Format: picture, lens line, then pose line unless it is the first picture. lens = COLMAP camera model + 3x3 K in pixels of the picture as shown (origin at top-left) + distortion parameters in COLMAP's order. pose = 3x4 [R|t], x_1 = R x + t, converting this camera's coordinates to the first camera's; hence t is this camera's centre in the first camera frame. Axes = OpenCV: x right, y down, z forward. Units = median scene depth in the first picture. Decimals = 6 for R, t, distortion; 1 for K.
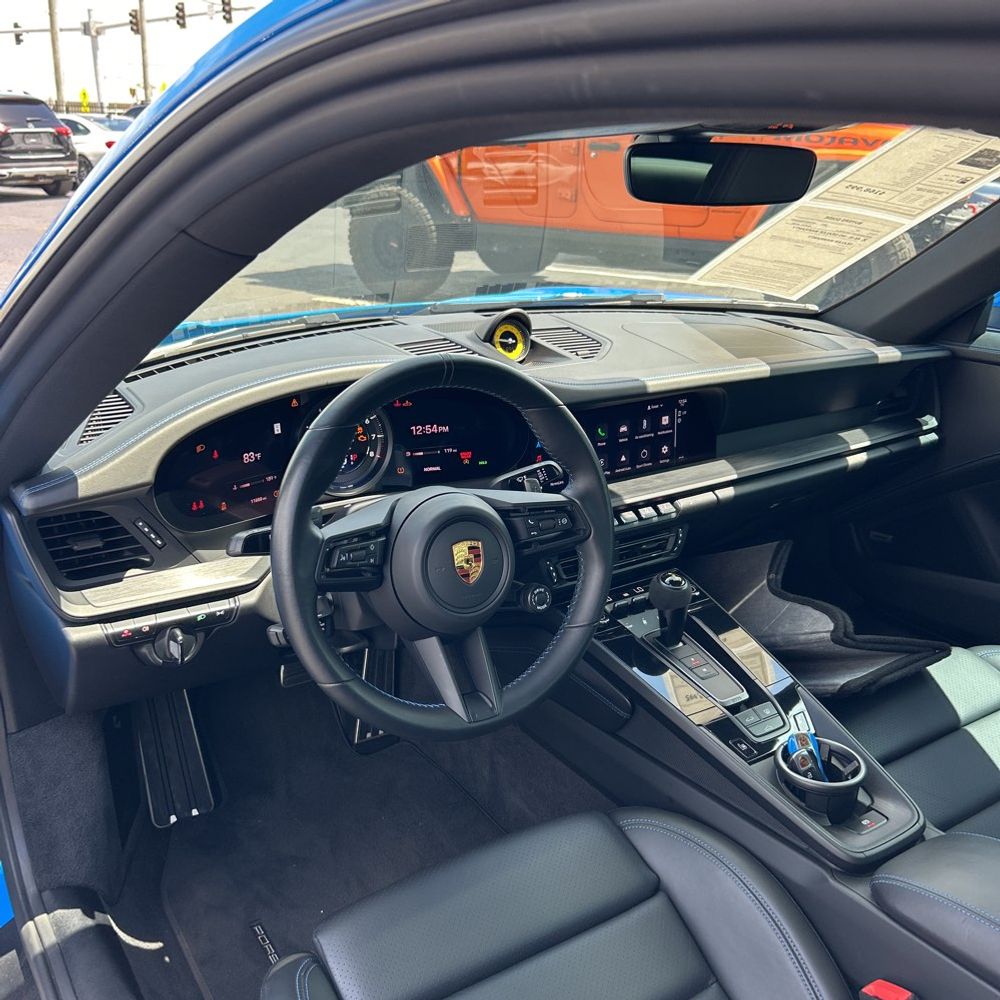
lens RADIAL K [[994.8, 0, 500.0], [0, 994.8, 500.0], [0, 0, 1]] dist [0.039413, -0.031821]
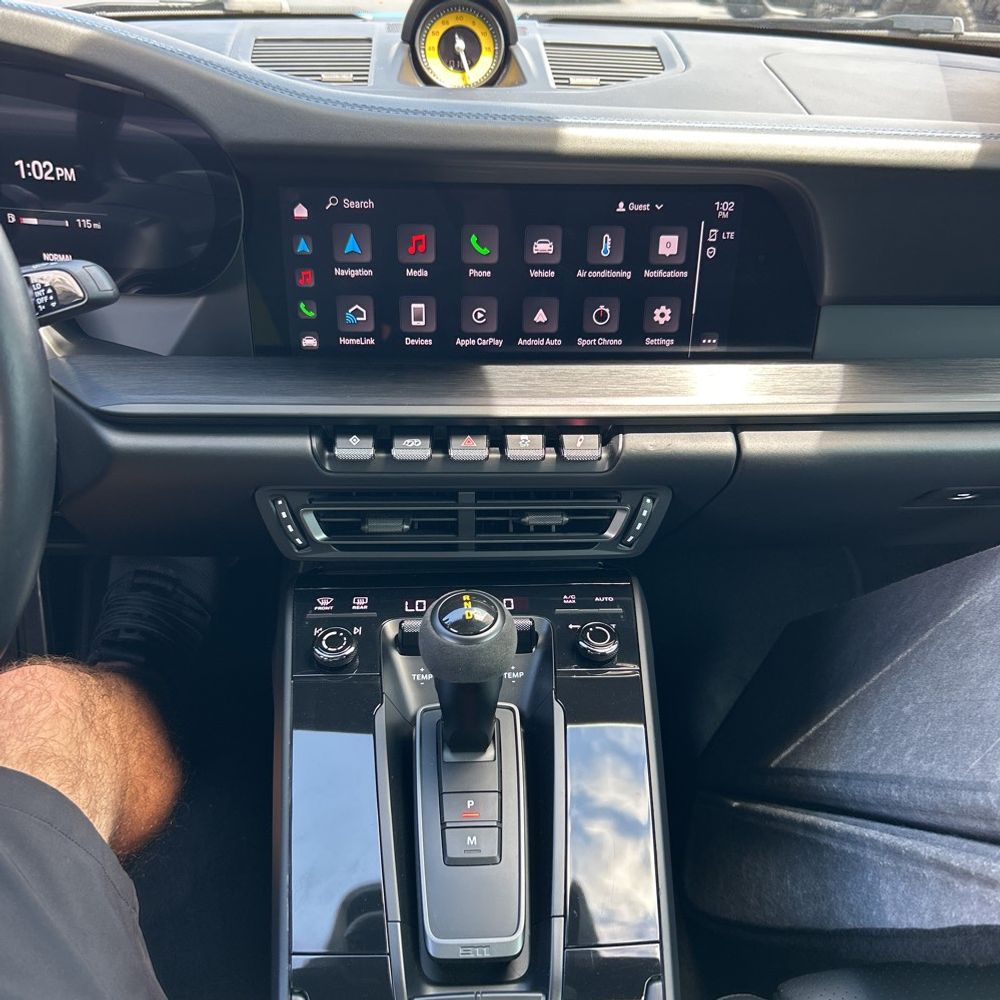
lens RADIAL K [[994.8, 0, 500.0], [0, 994.8, 500.0], [0, 0, 1]] dist [0.039413, -0.031821]
pose [[0.874075, 0.250319, -0.416333, 0.310761], [-0.179283, 0.962742, 0.202448, -0.048919], [0.451498, -0.102314, 0.886387, 0.580440]]
